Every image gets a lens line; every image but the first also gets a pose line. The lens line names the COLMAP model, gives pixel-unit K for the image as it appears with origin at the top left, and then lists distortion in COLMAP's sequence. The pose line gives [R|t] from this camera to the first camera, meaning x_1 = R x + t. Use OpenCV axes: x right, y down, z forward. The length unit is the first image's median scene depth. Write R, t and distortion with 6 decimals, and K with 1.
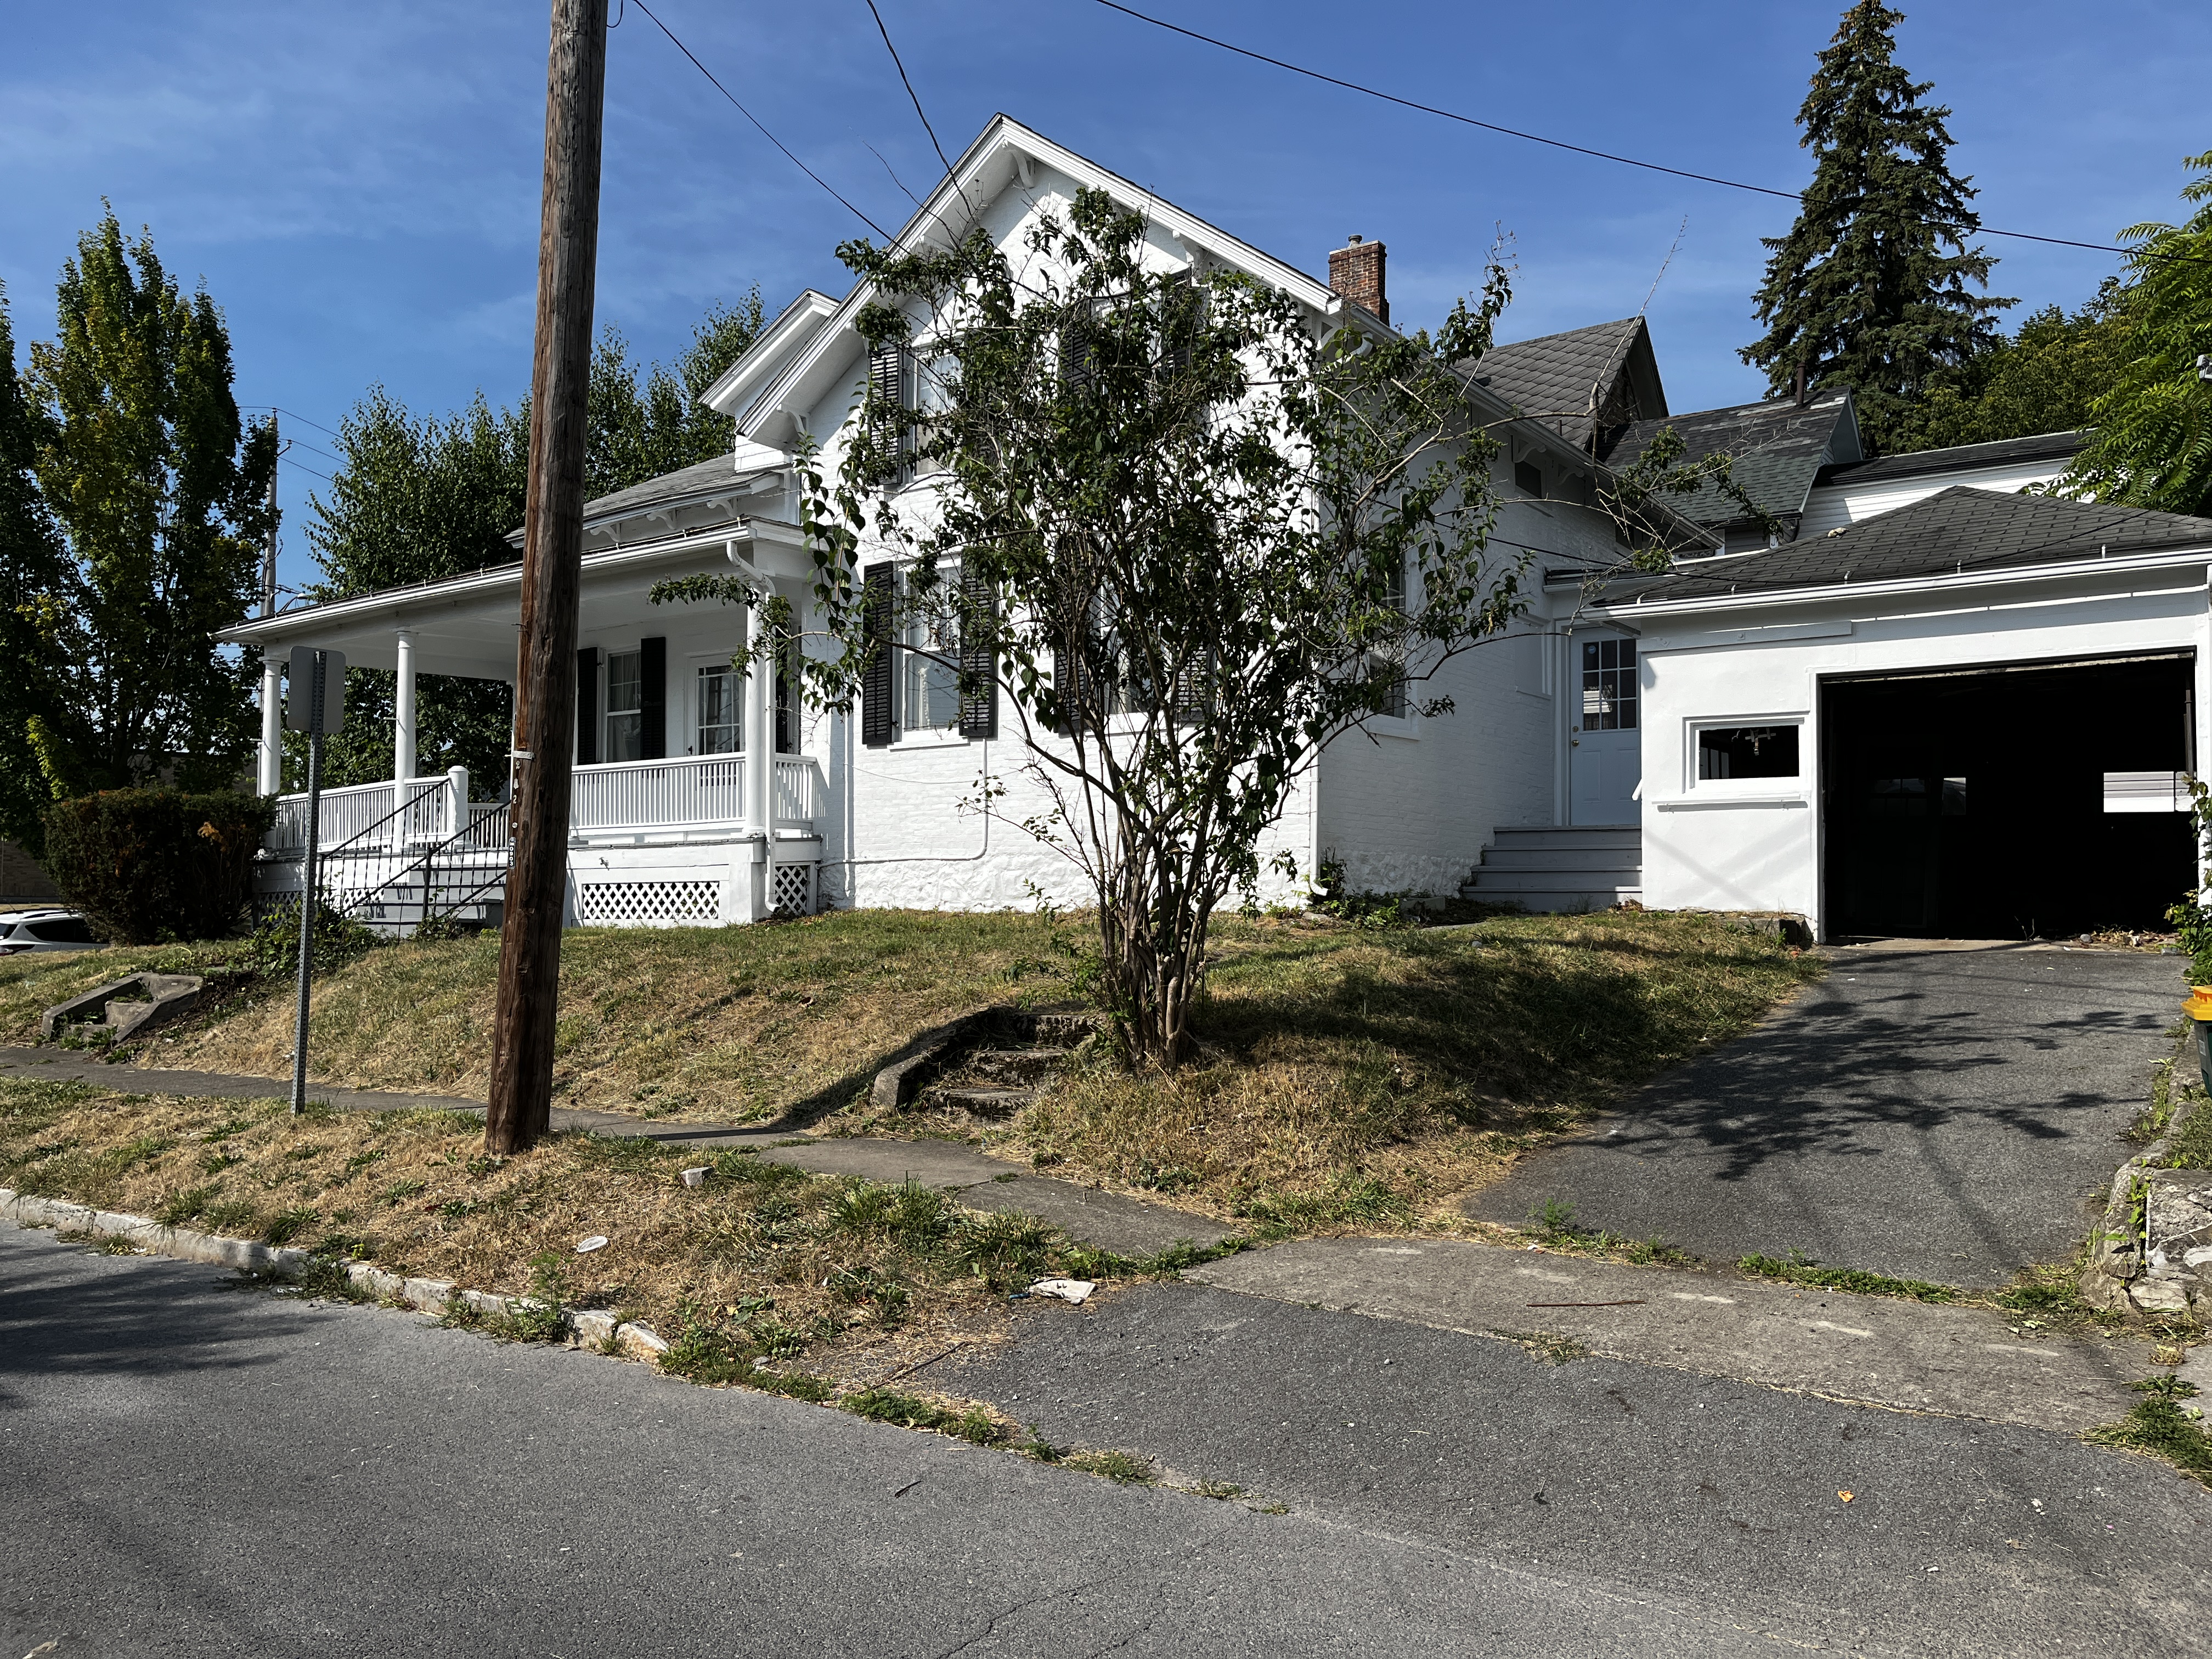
lens RADIAL K [[1678.5, 0, 1106.2], [0, 1678.5, 825.2], [0, 0, 1]] dist [0.054905, -0.083057]
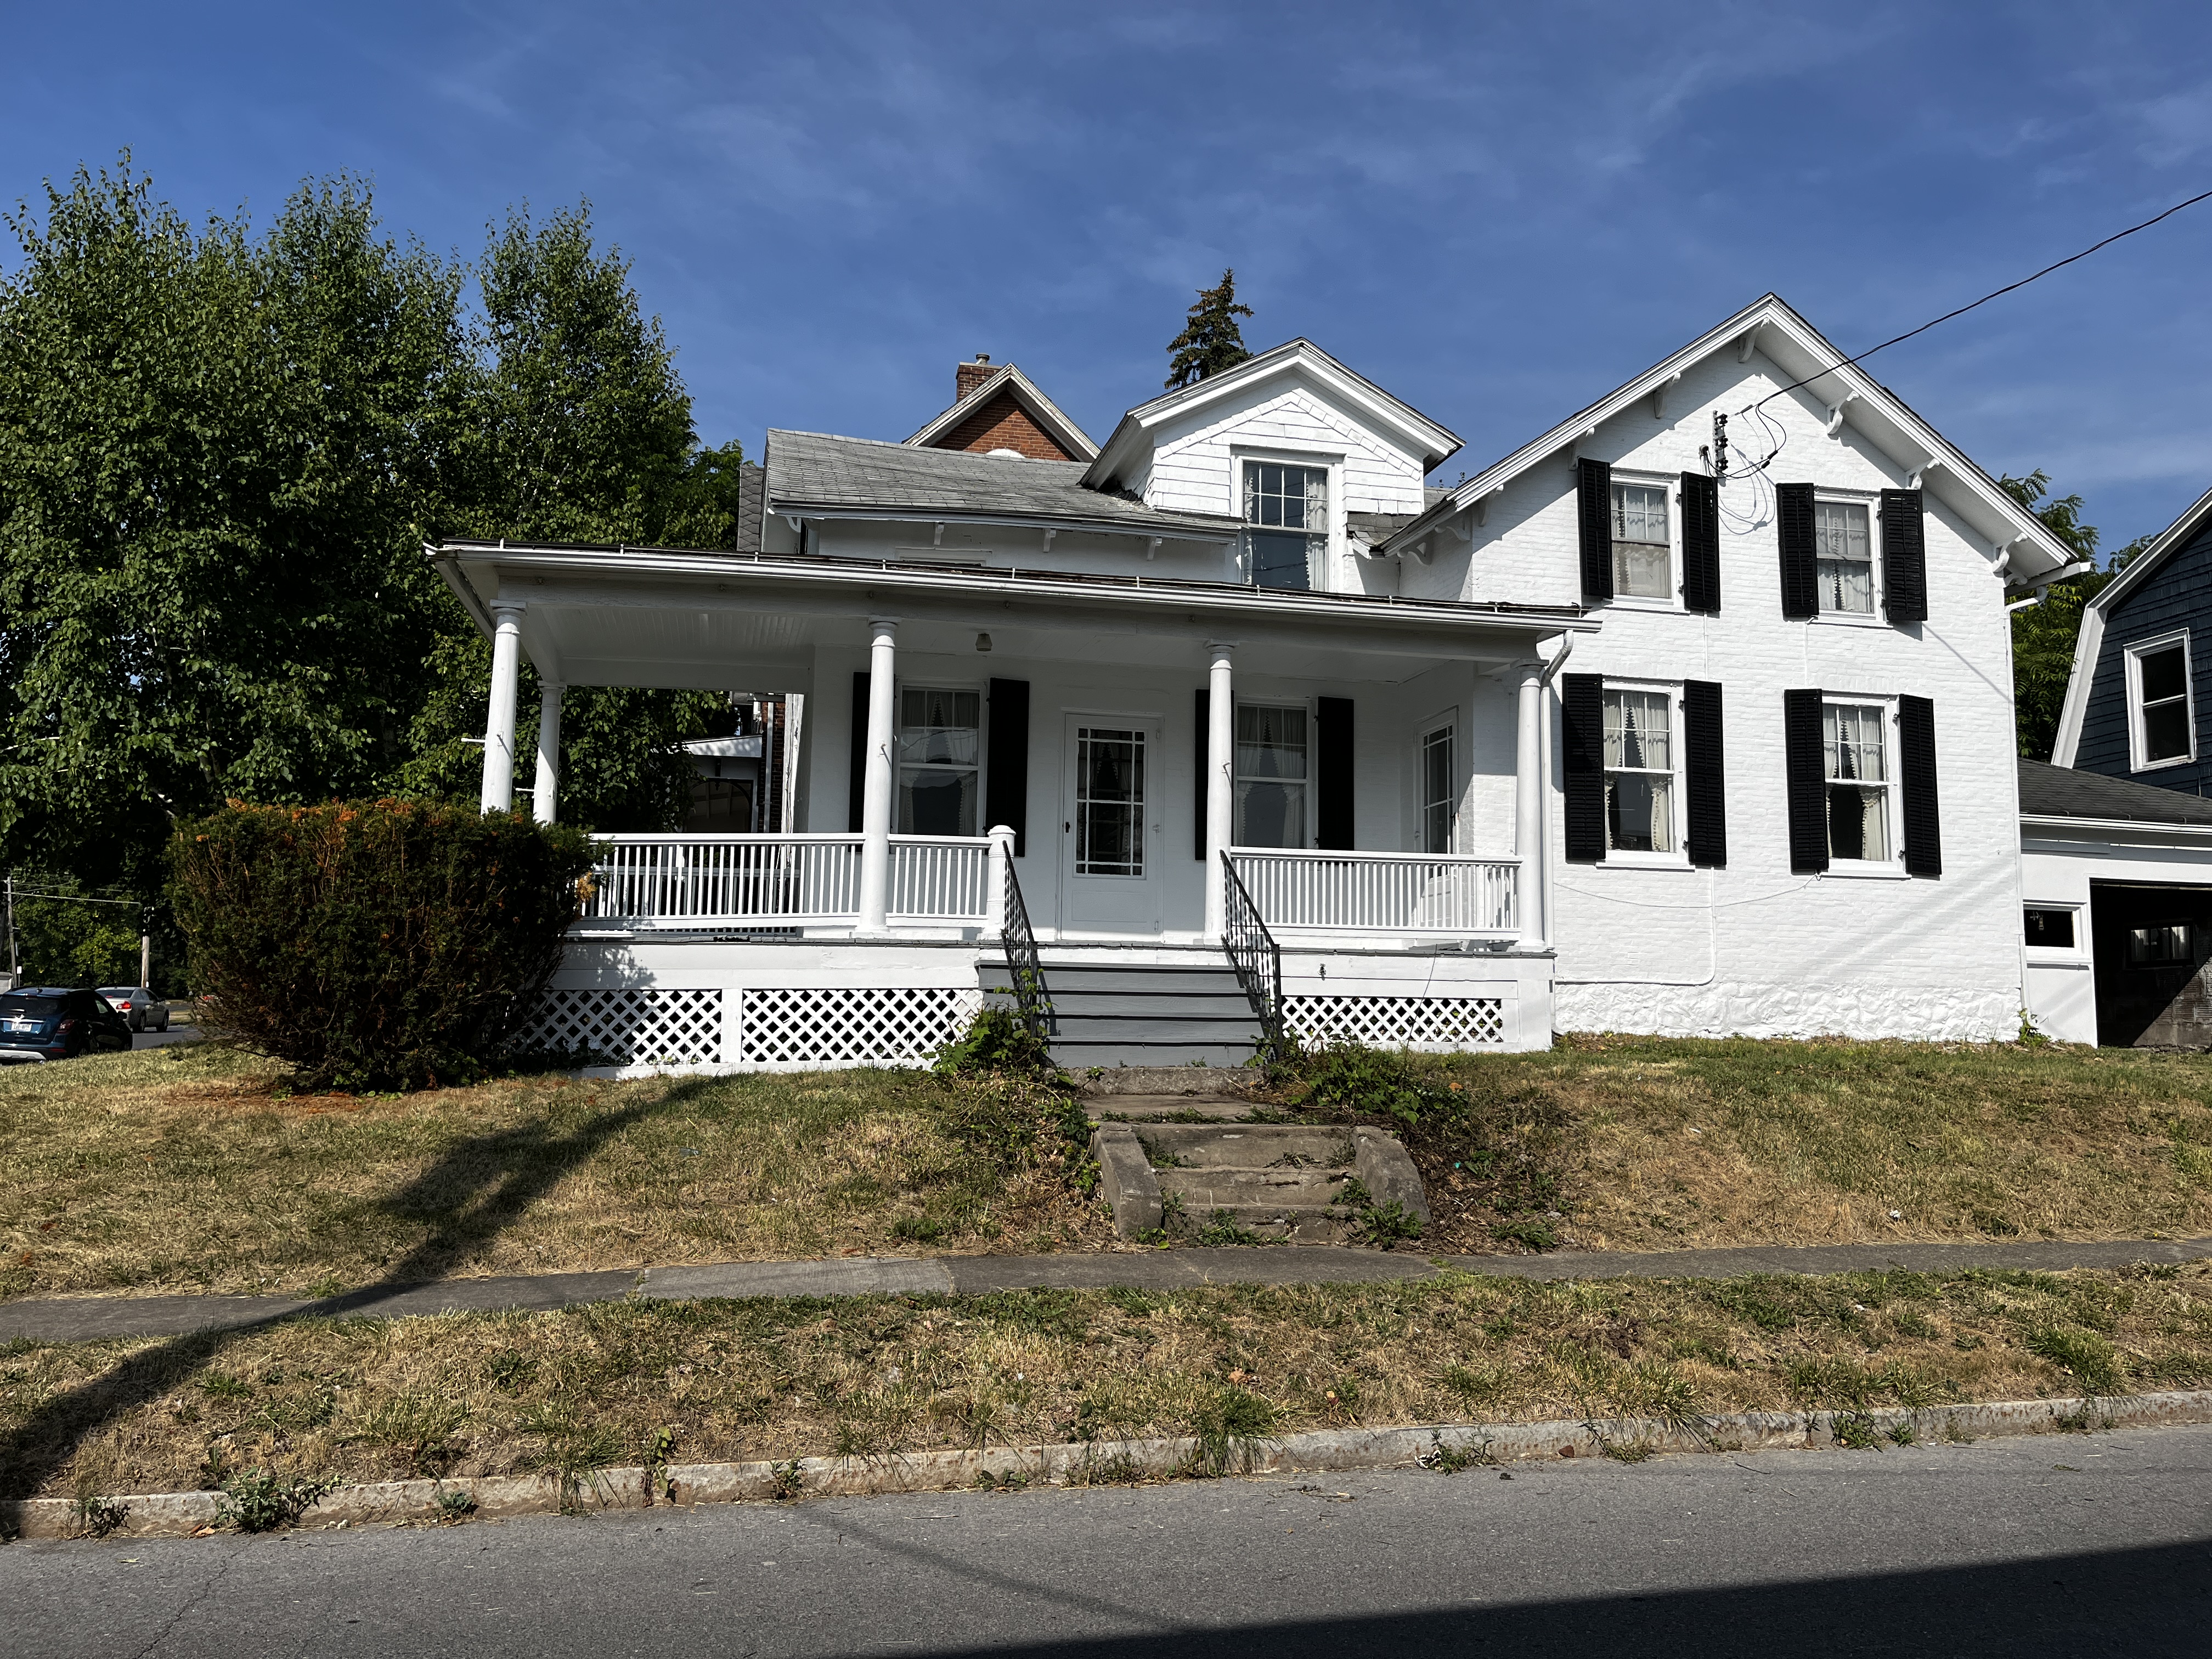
lens RADIAL K [[1678.5, 0, 1105.6], [0, 1678.5, 823.4], [0, 0, 1]] dist [0.054905, -0.083057]
pose [[0.656133, 0.100610, 0.747908, -1.042108], [-0.049171, 0.994667, -0.090668, 0.031857], [-0.753041, 0.022715, 0.657581, 0.571054]]
